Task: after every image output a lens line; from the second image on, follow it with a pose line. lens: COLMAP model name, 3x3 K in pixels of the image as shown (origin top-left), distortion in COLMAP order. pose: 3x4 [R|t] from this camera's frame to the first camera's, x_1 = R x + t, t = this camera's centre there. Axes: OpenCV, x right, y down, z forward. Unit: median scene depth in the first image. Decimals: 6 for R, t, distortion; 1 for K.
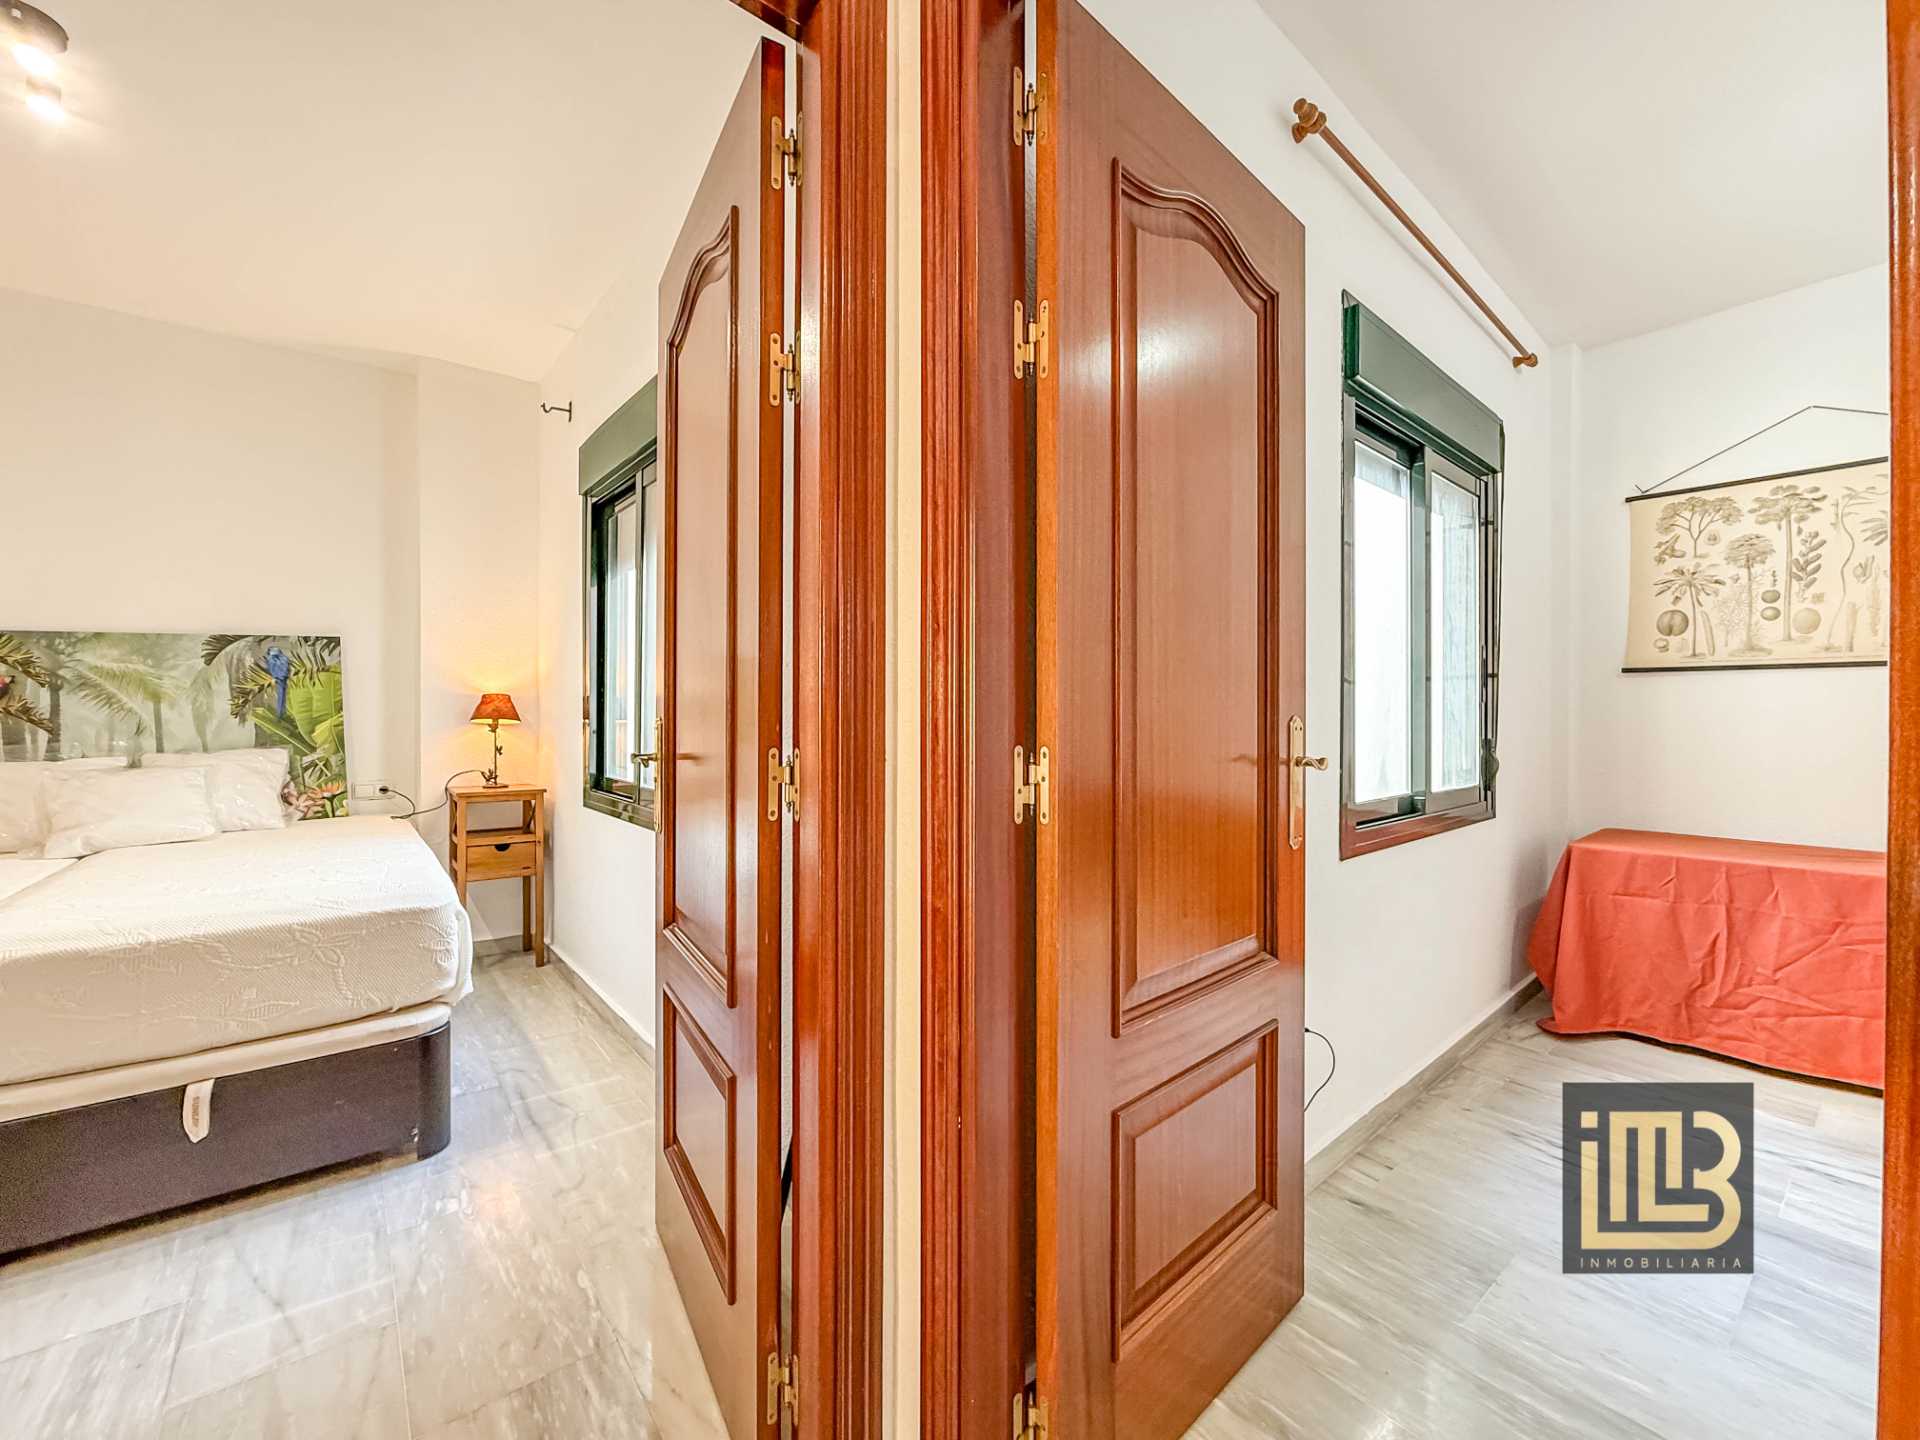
lens RADIAL K [[775.7, 0, 960.5], [0, 775.7, 722.3], [0, 0, 1]] dist [-0.008482, 0.001505]
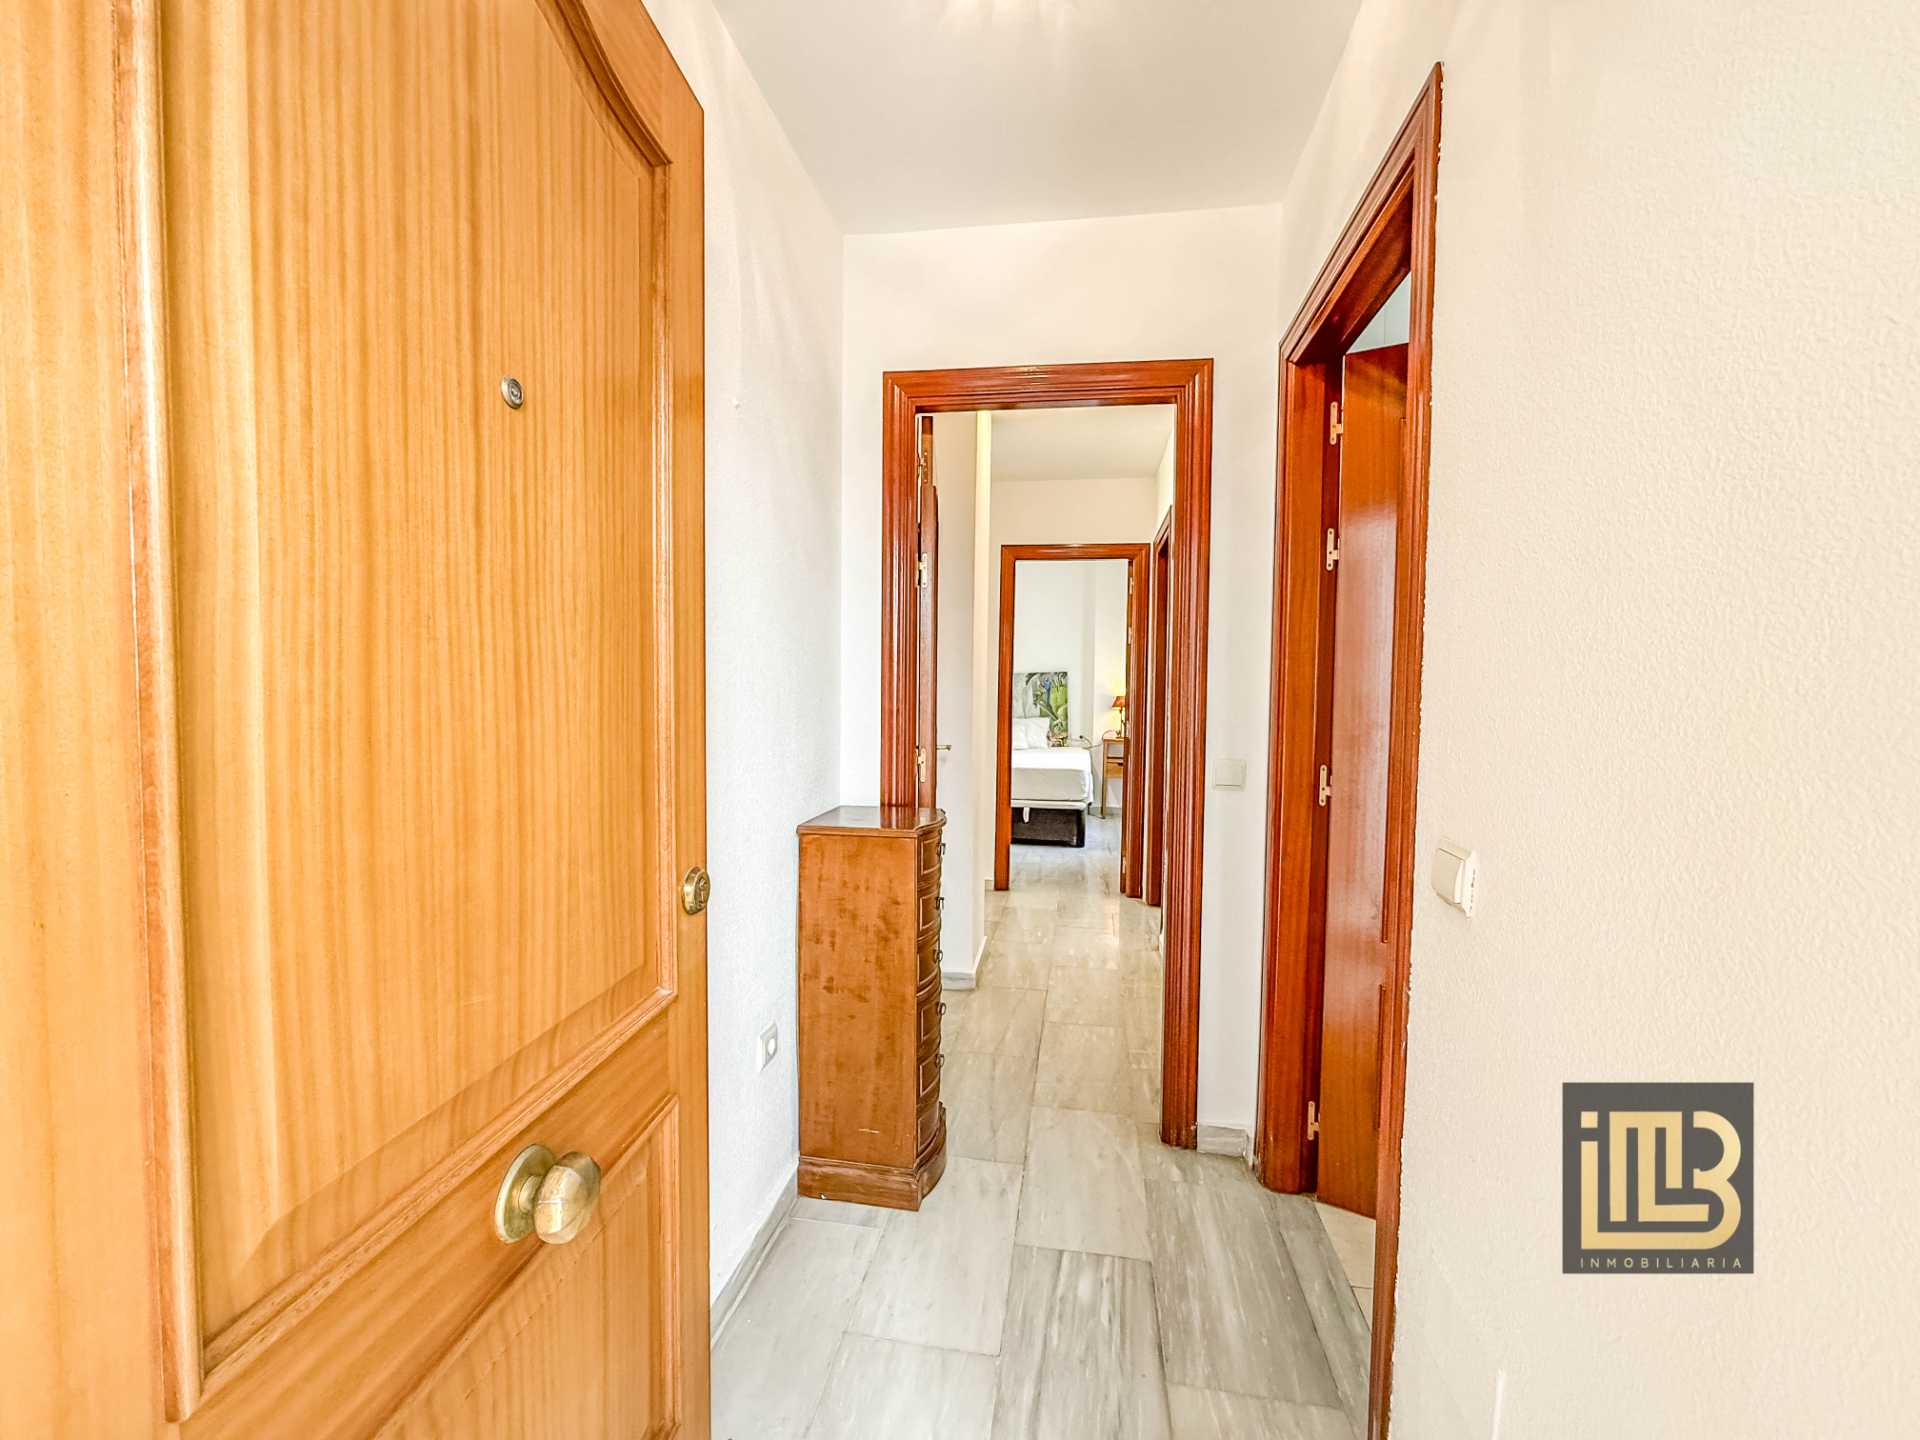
lens RADIAL K [[775.7, 0, 960.6], [0, 775.7, 728.7], [0, 0, 1]] dist [-0.008482, 0.001505]
pose [[0.667965, 0.036934, -0.743275, 0.811967], [-0.016891, 0.999263, 0.034475, -0.012829], [0.744001, -0.010473, 0.668097, -0.901666]]
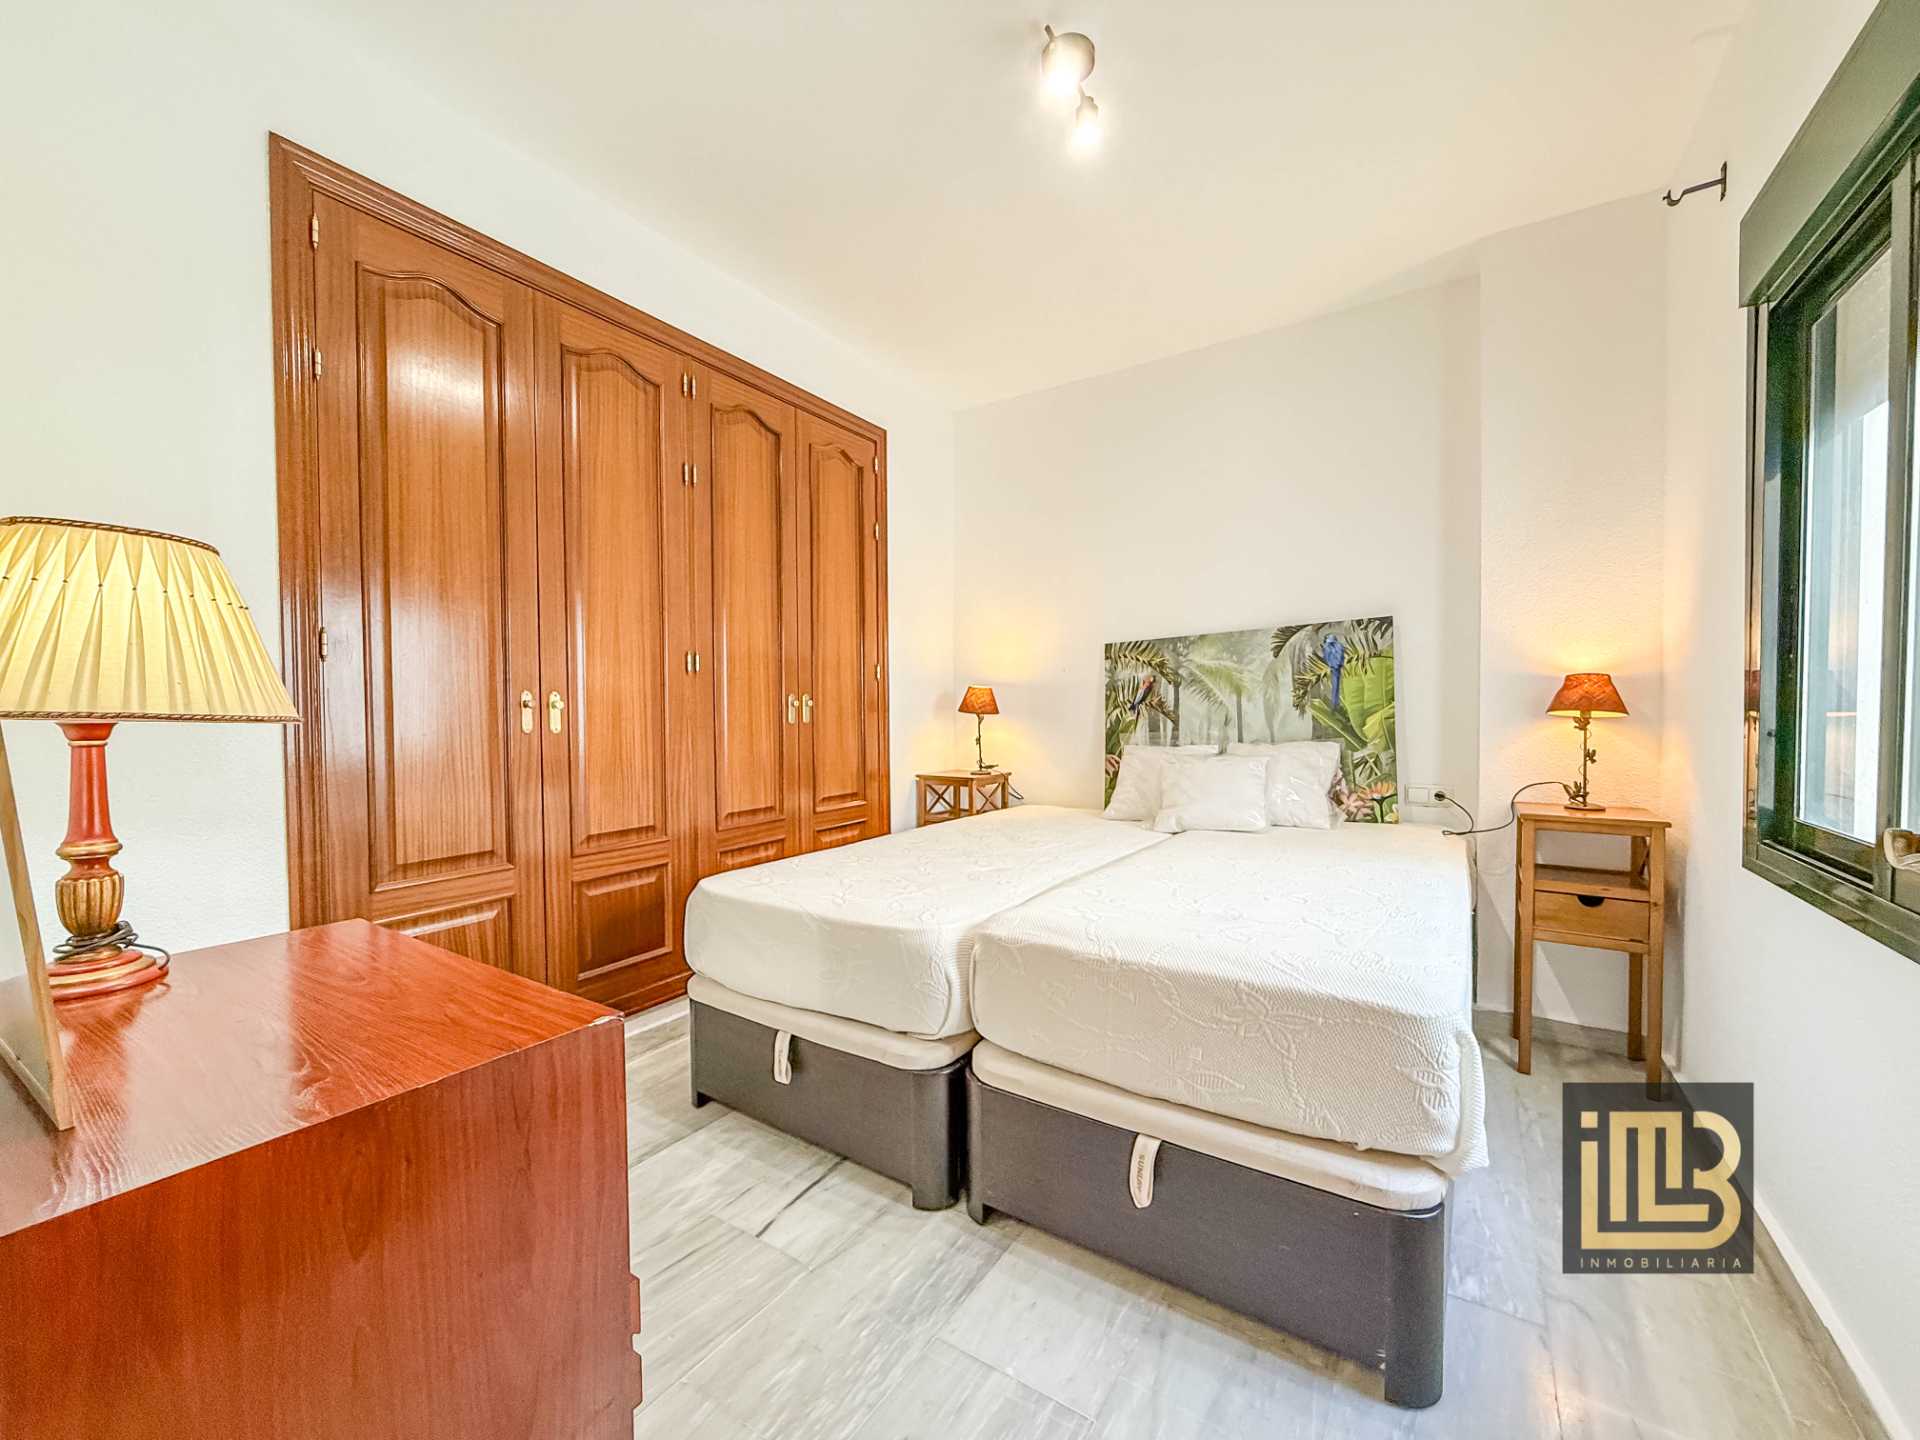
lens RADIAL K [[775.7, 0, 955.2], [0, 775.7, 723.7], [0, 0, 1]] dist [-0.008482, 0.001505]
pose [[0.300629, 0.015556, -0.953614, -0.127609], [-0.000928, 0.999871, 0.016018, -0.003110], [0.953741, -0.003931, 0.300605, 0.286742]]
